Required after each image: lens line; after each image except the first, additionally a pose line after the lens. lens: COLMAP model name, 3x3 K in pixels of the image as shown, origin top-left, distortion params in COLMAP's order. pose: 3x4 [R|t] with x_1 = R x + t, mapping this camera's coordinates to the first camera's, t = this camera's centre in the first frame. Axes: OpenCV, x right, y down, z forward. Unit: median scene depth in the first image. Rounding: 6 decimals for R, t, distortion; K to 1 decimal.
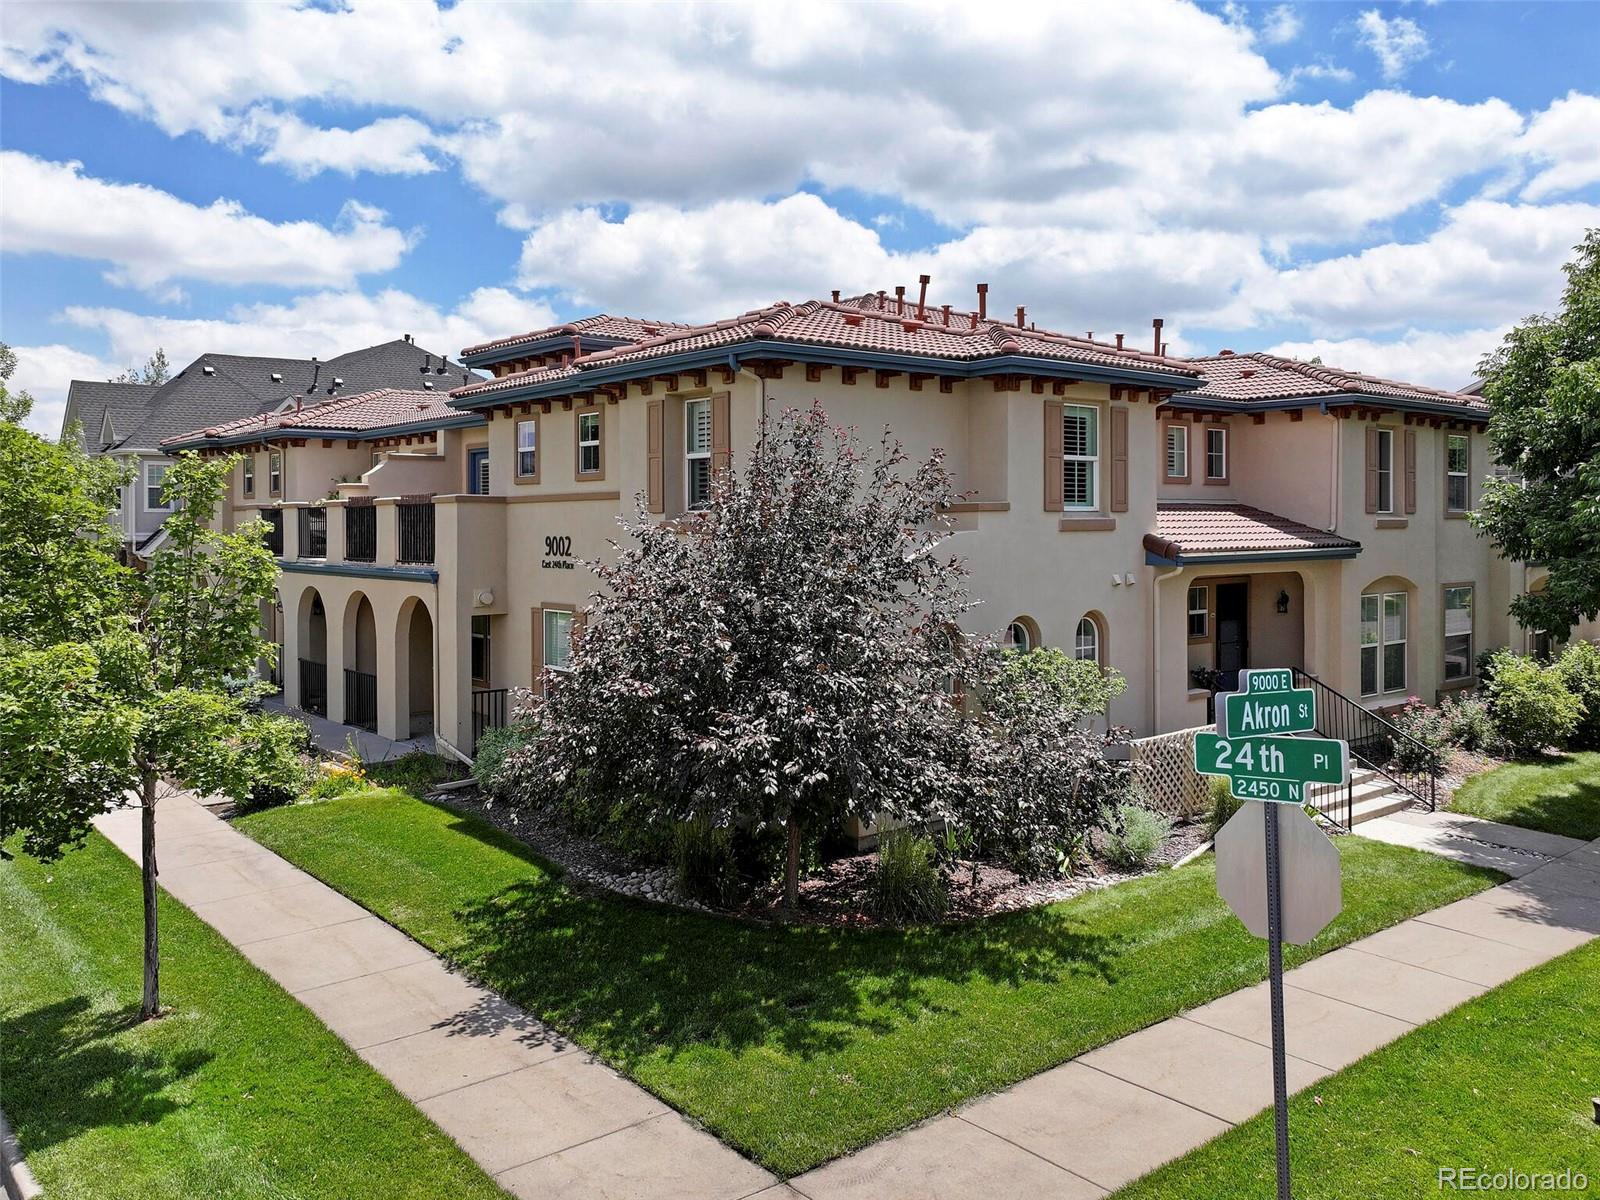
lens RADIAL K [[1266.5, 0, 800.0], [0, 1266.5, 596.6], [0, 0, 1]] dist [-0.009015, -0.001087]
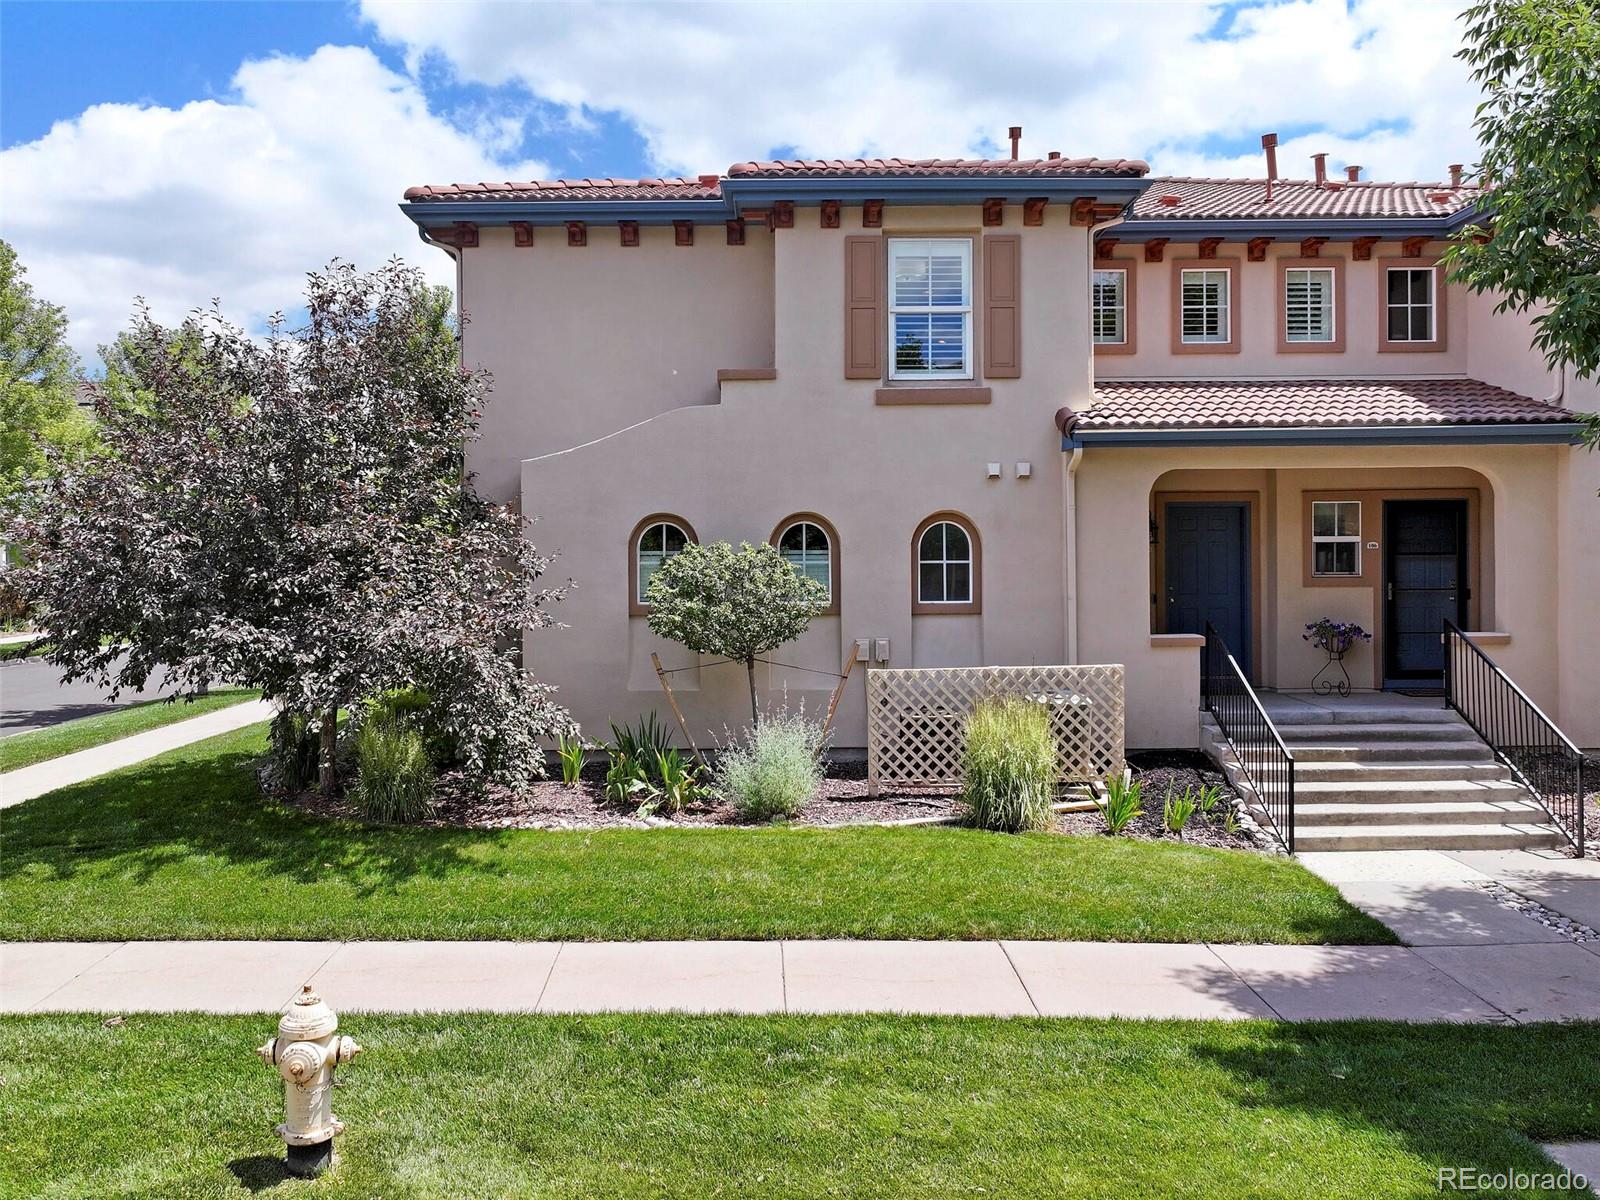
lens RADIAL K [[1266.5, 0, 800.5], [0, 1266.5, 596.3], [0, 0, 1]] dist [-0.009015, -0.001087]
pose [[0.791883, 0.014249, -0.610506, 0.608267], [-0.024485, 0.999665, -0.008427, 0.067329], [0.610182, 0.021622, 0.791967, 0.359820]]
